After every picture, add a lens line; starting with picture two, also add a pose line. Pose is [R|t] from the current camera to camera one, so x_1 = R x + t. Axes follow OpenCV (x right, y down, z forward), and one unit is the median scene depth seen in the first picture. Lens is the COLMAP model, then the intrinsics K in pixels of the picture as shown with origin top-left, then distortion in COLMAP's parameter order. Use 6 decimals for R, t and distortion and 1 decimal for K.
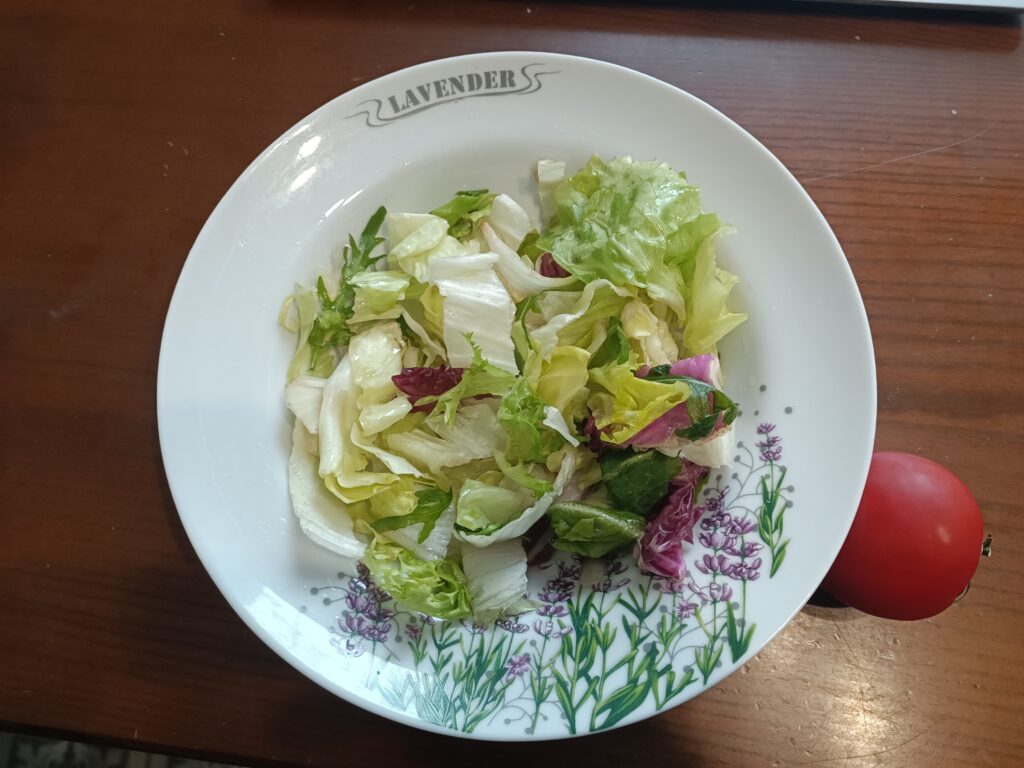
lens RADIAL K [[772.8, 0, 517.6], [0, 772.8, 385.9], [0, 0, 1]] dist [-0.043578, 0.092606]
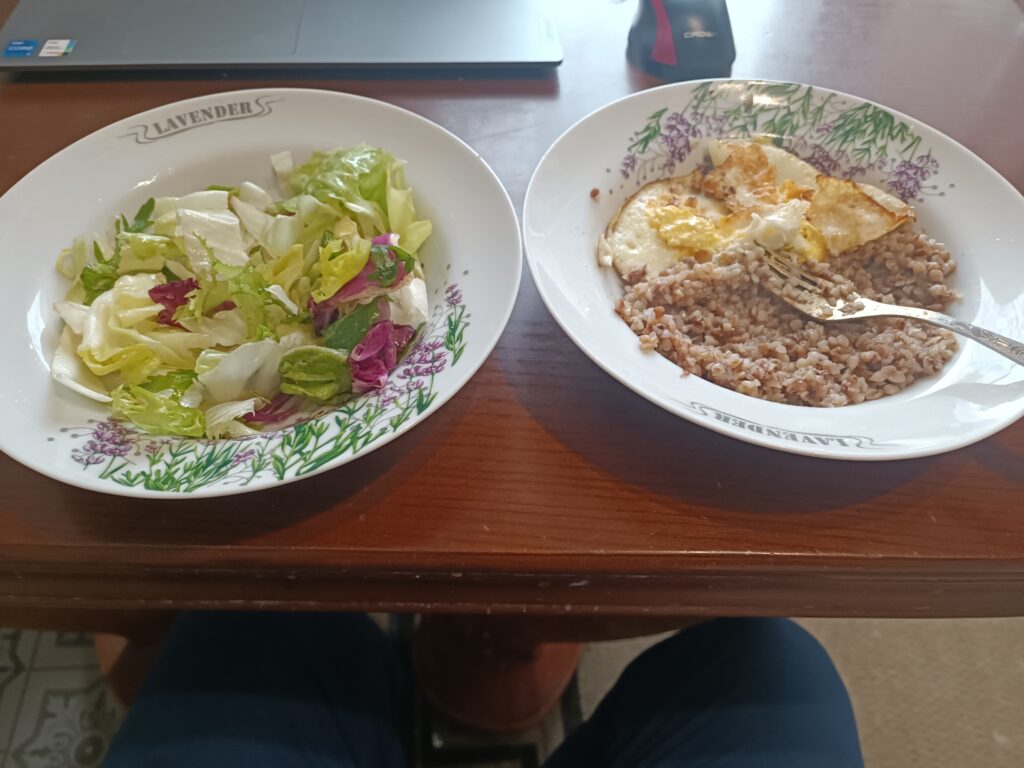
lens RADIAL K [[772.8, 0, 517.6], [0, 772.8, 385.9], [0, 0, 1]] dist [-0.043578, 0.092606]
pose [[0.984357, -0.127658, 0.121425, 0.276172], [0.162487, 0.924216, -0.345577, 0.718157], [-0.068107, 0.359901, 0.930501, -0.147129]]
